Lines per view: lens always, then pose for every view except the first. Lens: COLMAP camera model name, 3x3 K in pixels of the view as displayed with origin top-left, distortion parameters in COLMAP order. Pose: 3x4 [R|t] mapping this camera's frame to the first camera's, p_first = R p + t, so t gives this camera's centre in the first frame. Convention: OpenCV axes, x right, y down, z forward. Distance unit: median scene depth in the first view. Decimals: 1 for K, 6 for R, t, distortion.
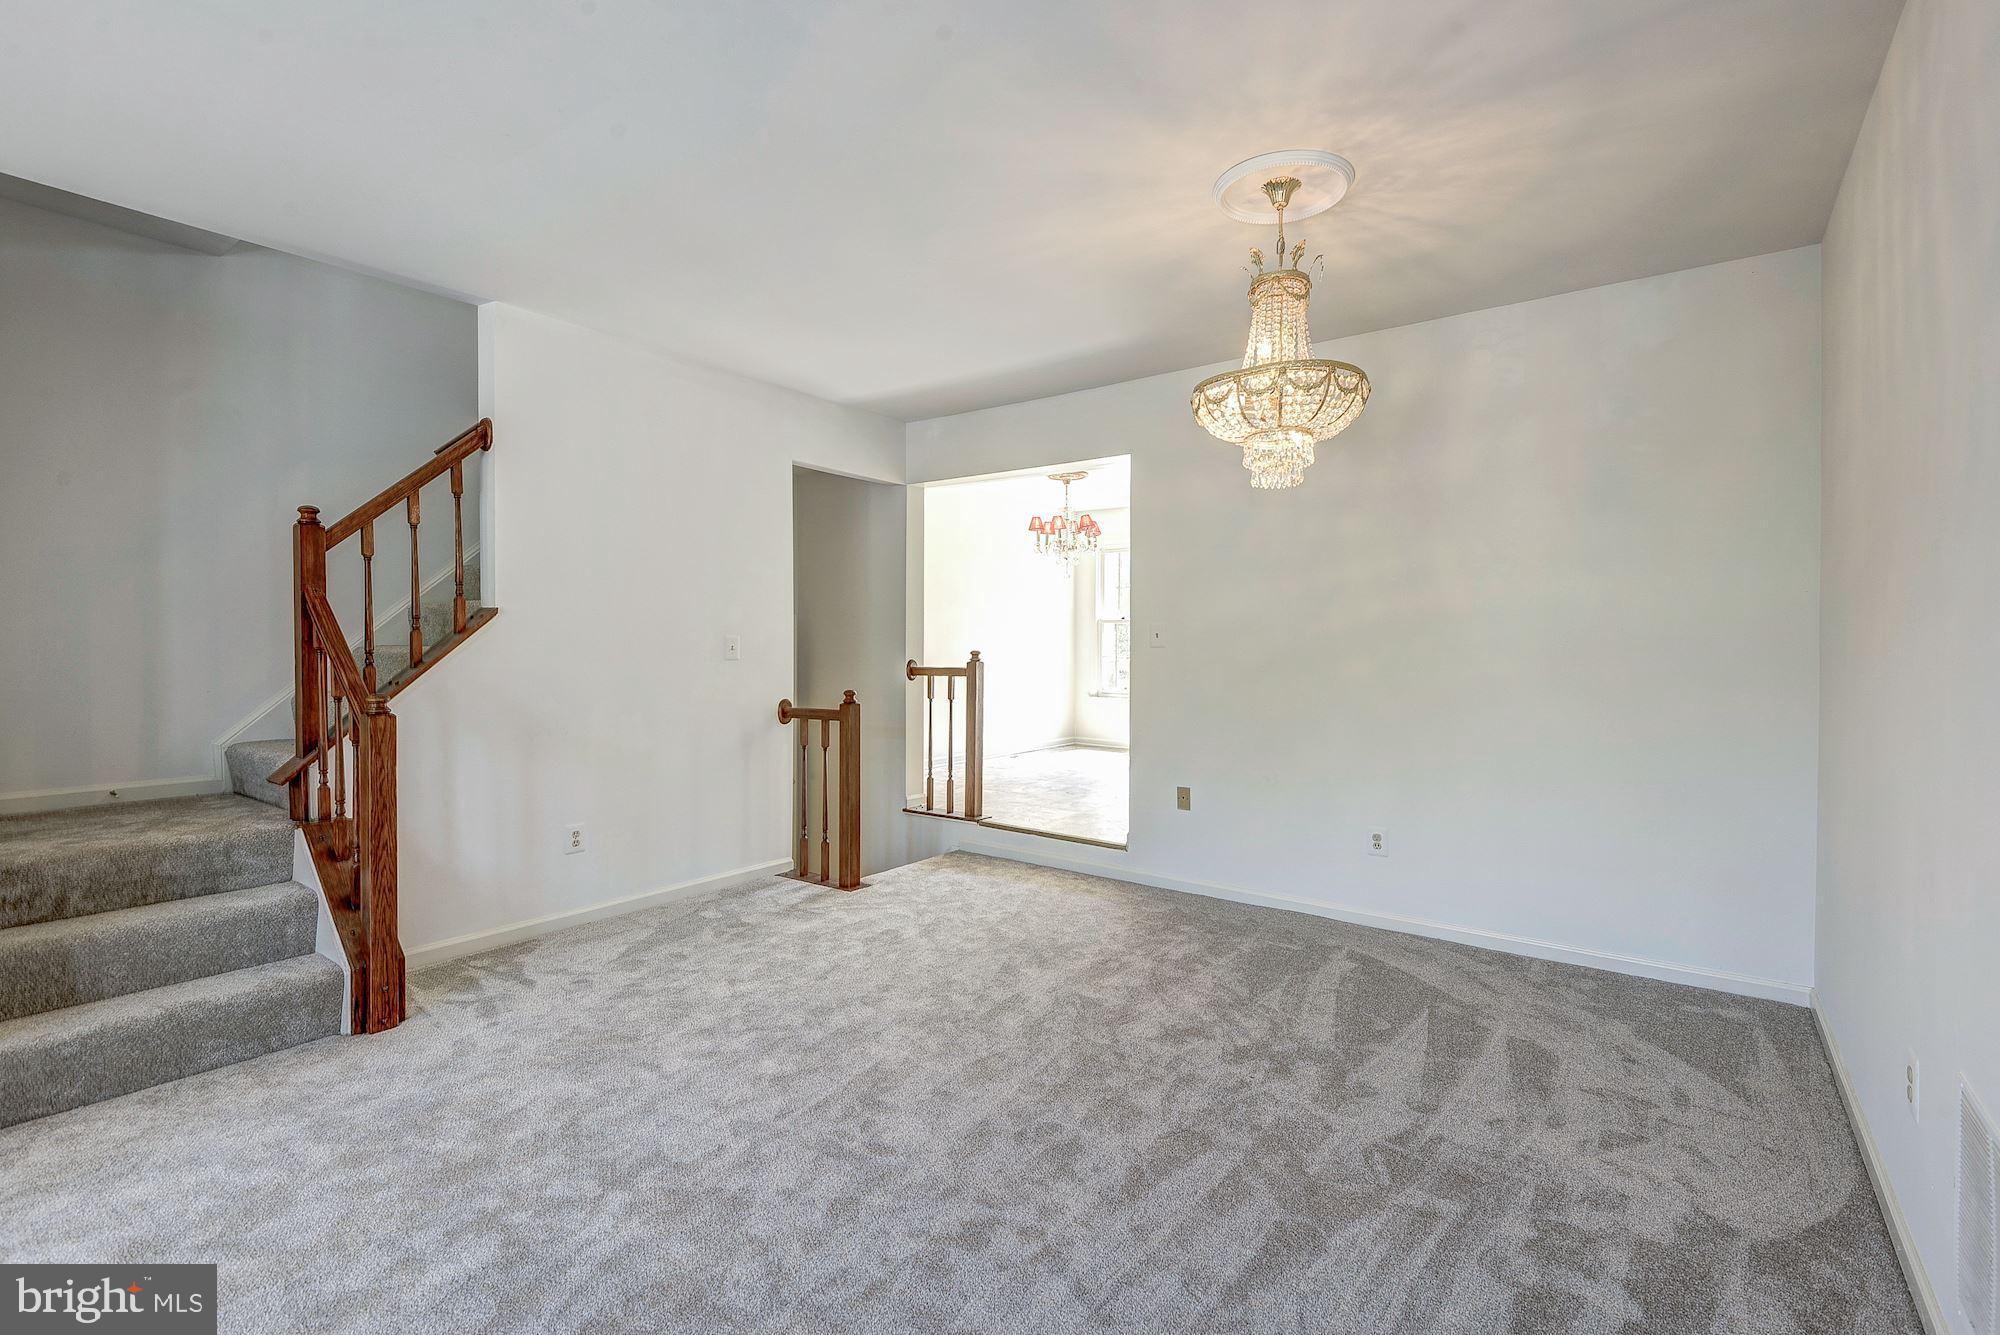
lens RADIAL K [[902.8, 0, 999.9], [0, 902.8, 659.6], [0, 0, 1]] dist [0.020467, -0.014760]
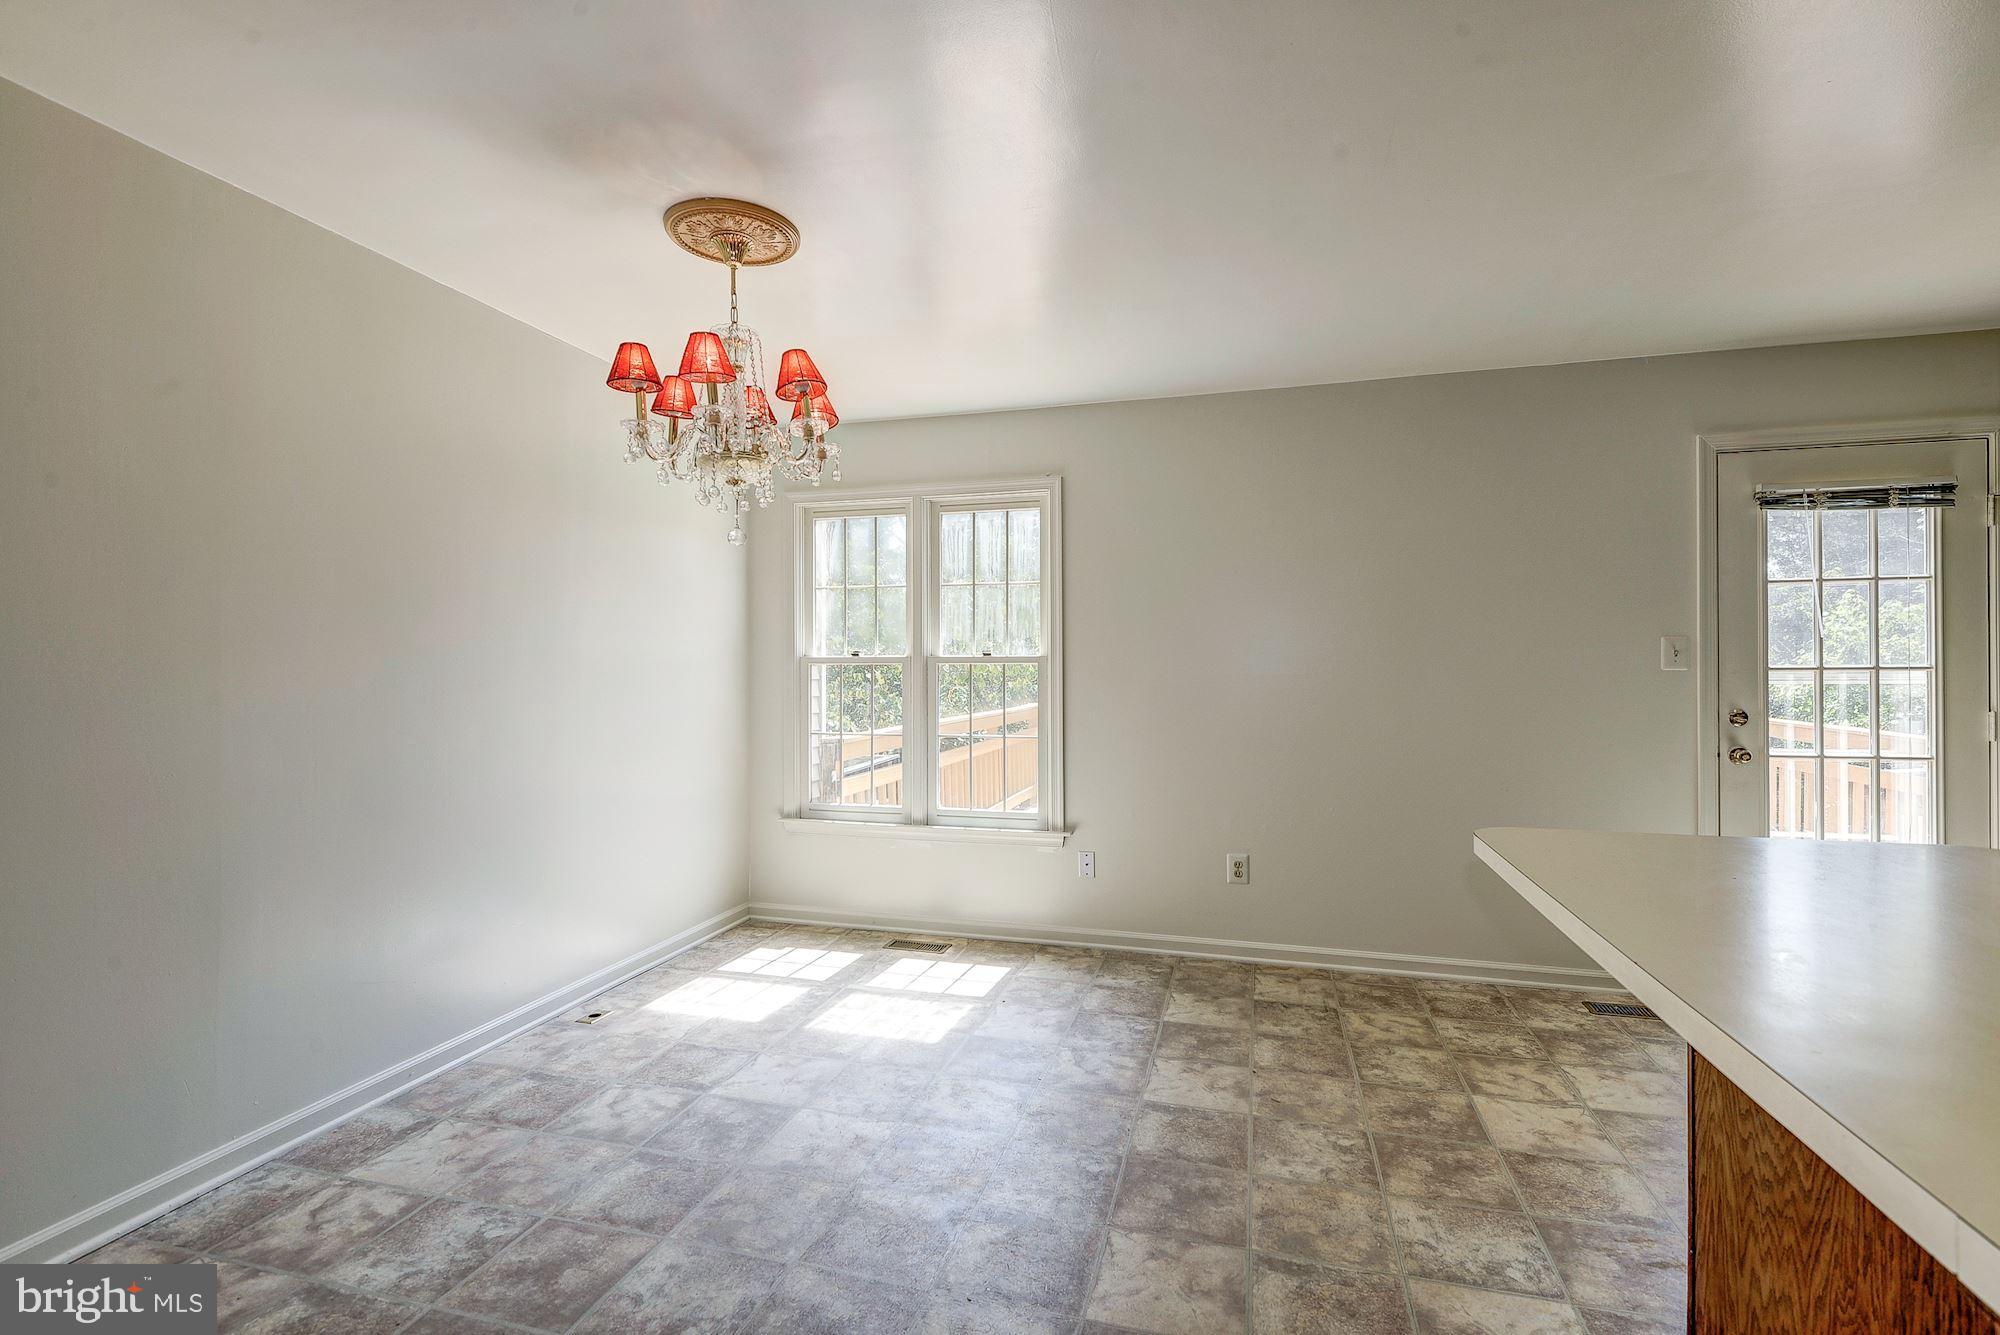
lens RADIAL K [[902.8, 0, 998.3], [0, 902.8, 673.8], [0, 0, 1]] dist [0.020467, -0.014760]
pose [[0.932026, -0.004687, 0.362360, 0.101169], [0.008610, 0.999921, -0.009211, -0.091819], [-0.362288, 0.011705, 0.931993, 1.540135]]
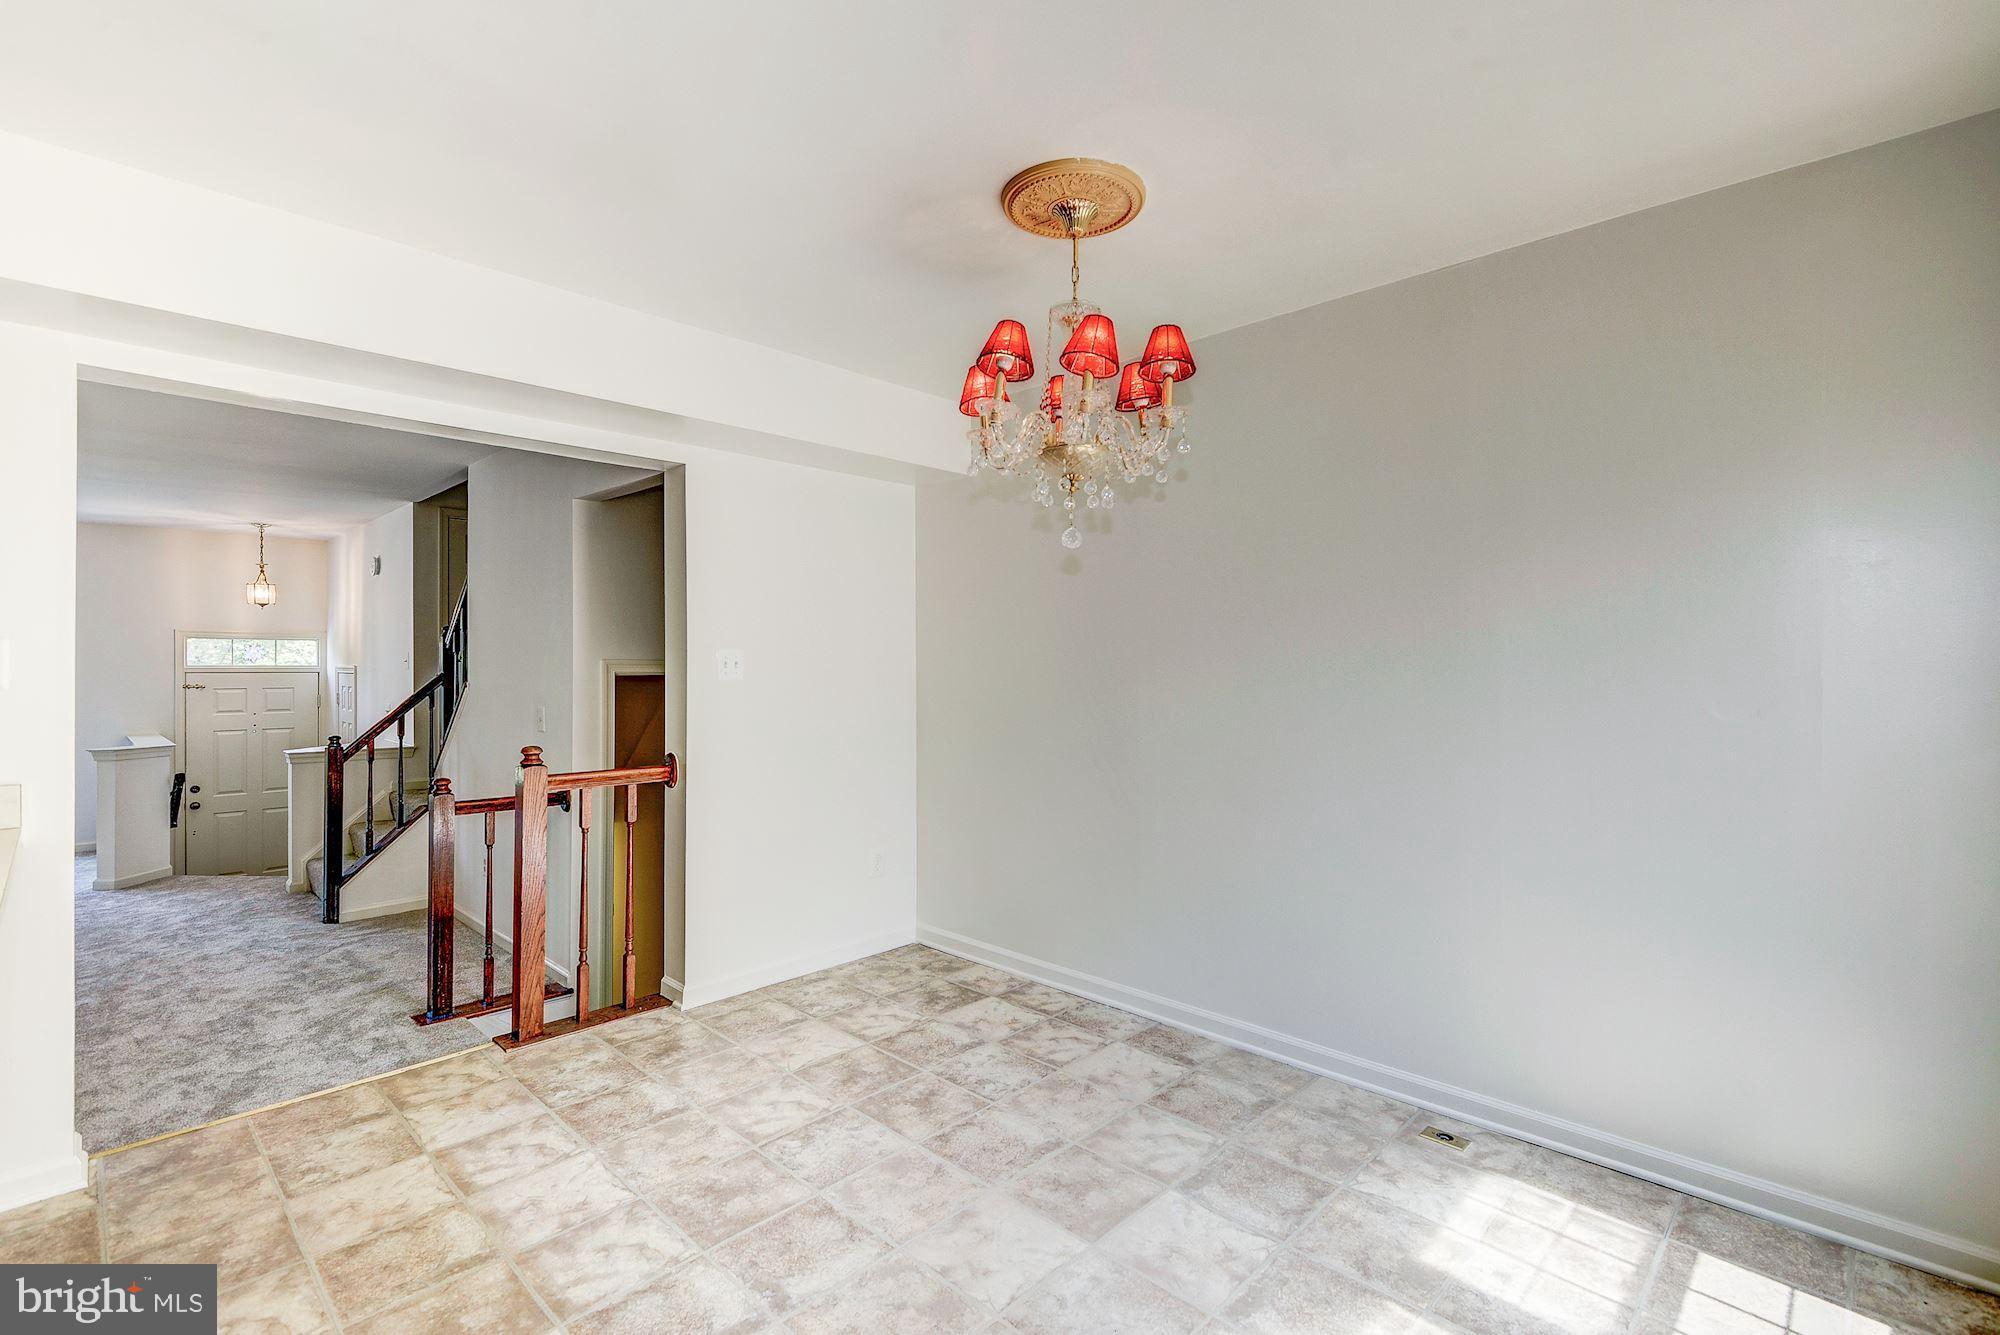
lens RADIAL K [[902.8, 0, 1010.7], [0, 902.8, 686.7], [0, 0, 1]] dist [0.020467, -0.014760]
pose [[-0.110440, 0.023555, -0.993604, 0.939037], [-0.018022, 0.999507, 0.025698, -0.127692], [0.993719, 0.020745, -0.109961, 2.448127]]
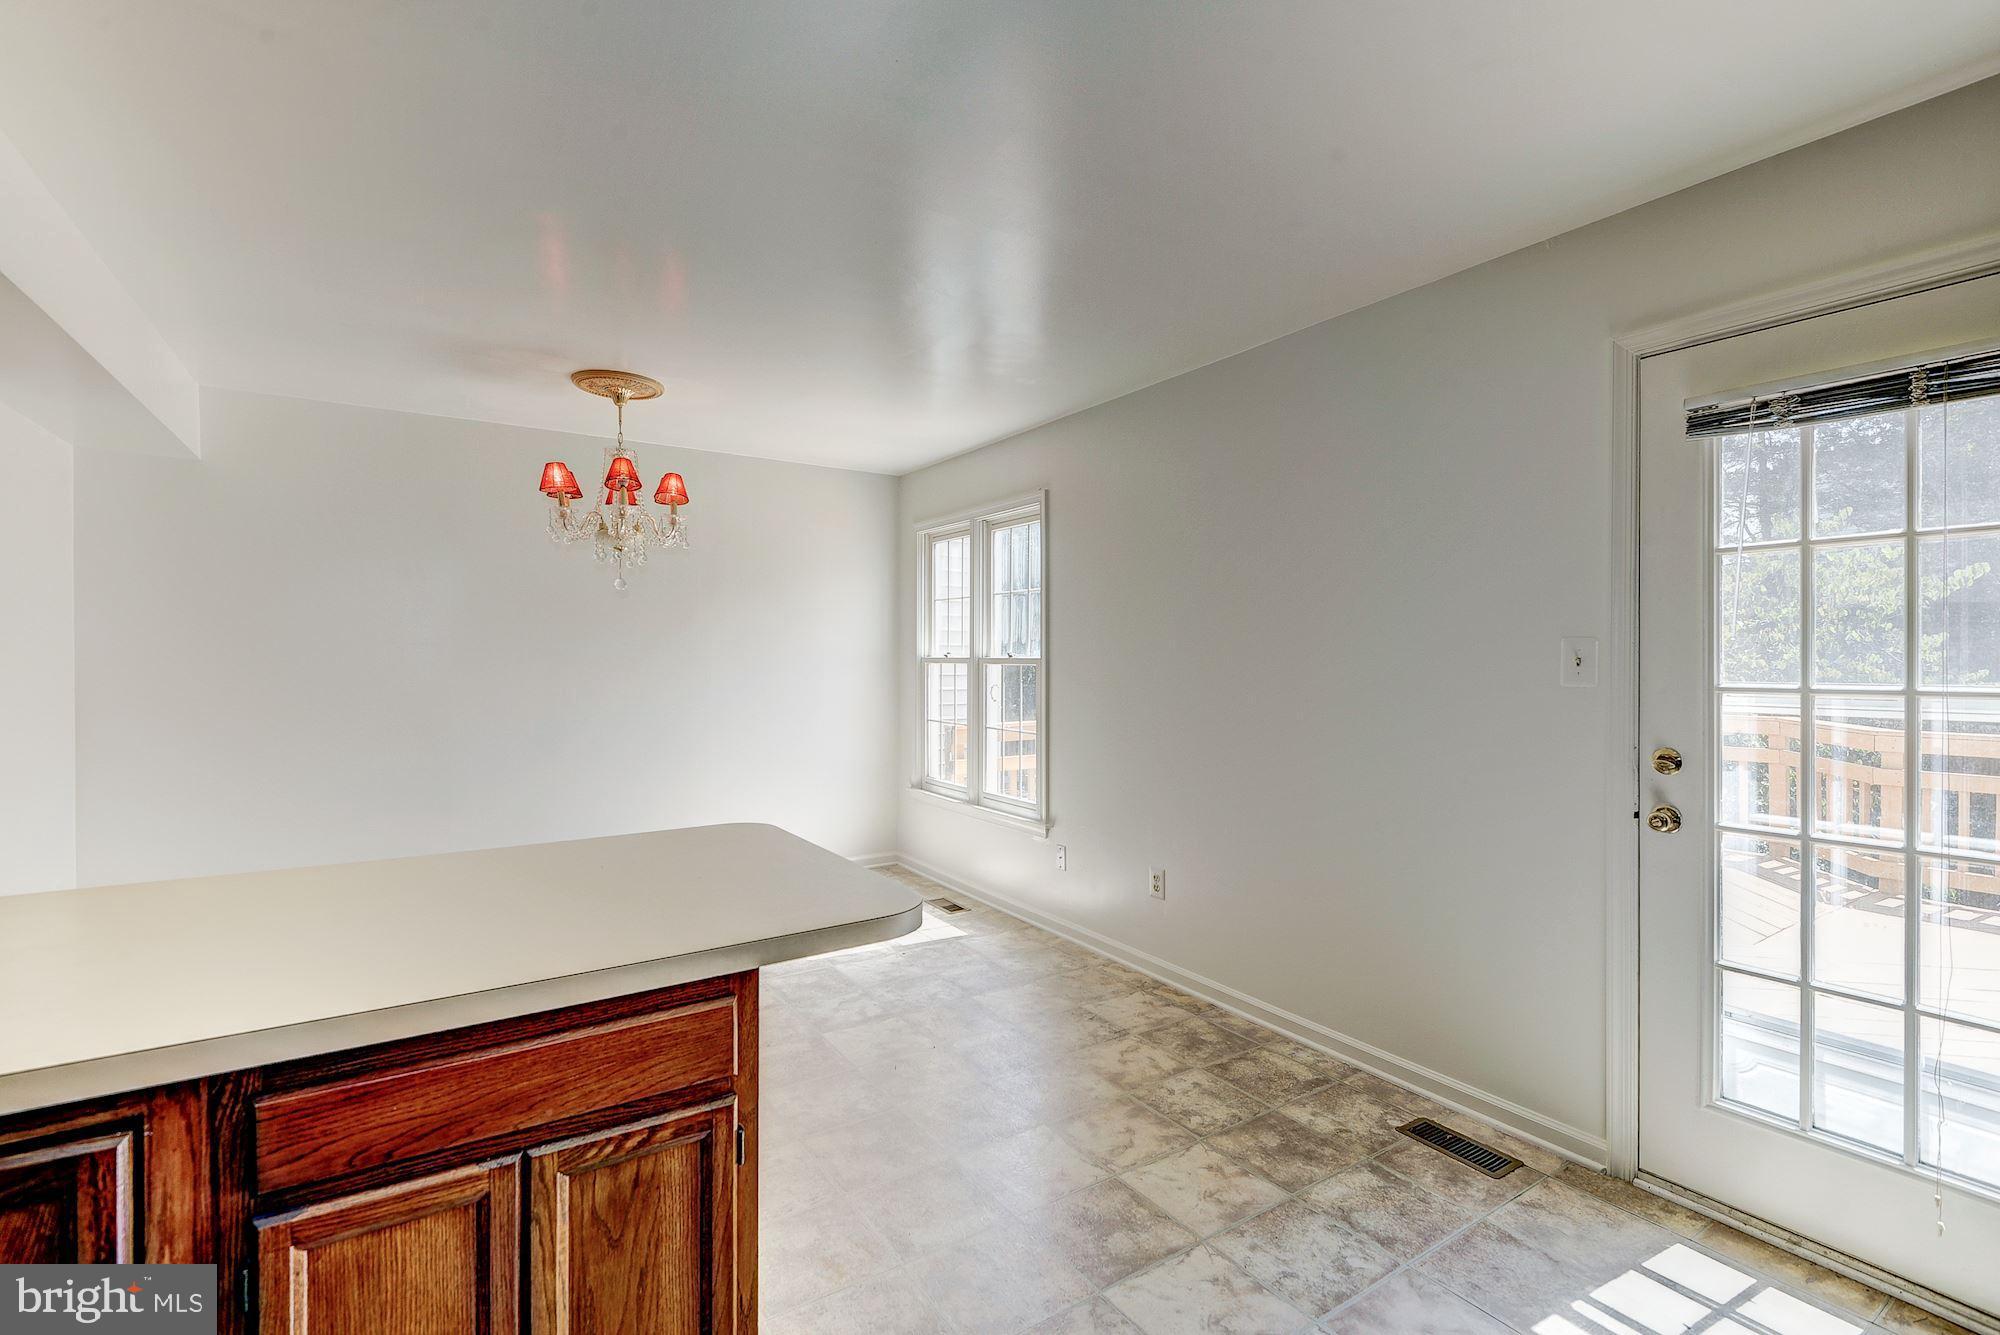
lens RADIAL K [[902.8, 0, 1014.8], [0, 902.8, 679.3], [0, 0, 1]] dist [0.020467, -0.014760]
pose [[0.944158, 0.009328, -0.329361, 1.136443], [-0.006620, 0.999934, 0.009342, -0.110667], [0.329427, -0.006640, 0.944158, 1.390170]]
